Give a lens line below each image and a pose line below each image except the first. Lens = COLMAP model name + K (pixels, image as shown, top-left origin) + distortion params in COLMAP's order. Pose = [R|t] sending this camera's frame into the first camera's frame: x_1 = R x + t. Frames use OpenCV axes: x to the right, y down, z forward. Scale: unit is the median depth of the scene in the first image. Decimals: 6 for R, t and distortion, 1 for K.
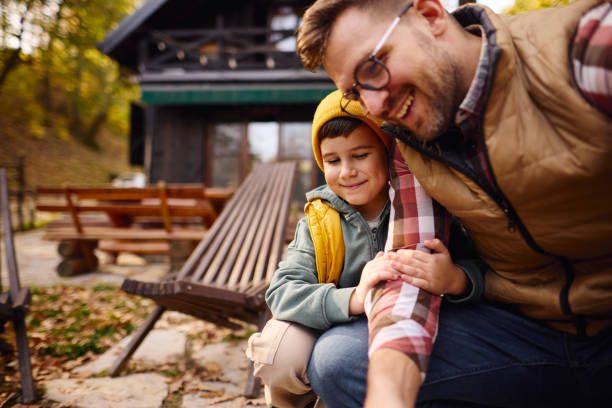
lens RADIAL K [[443.3, 0, 306.0], [0, 443.3, 204.0], [0, 0, 1]] dist [-0.006758, 0.045323]
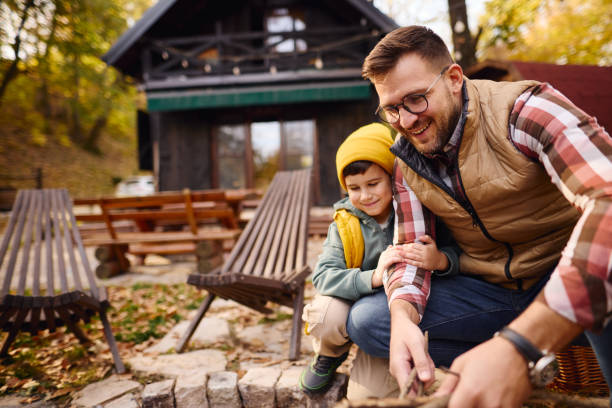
lens RADIAL K [[443.3, 0, 306.0], [0, 443.3, 204.0], [0, 0, 1]] dist [-0.006758, 0.045323]
pose [[0.998506, -0.054638, -0.000869, -0.041637], [0.054645, 0.998317, 0.019421, -0.028775], [-0.000194, -0.019439, 0.999811, -0.189632]]
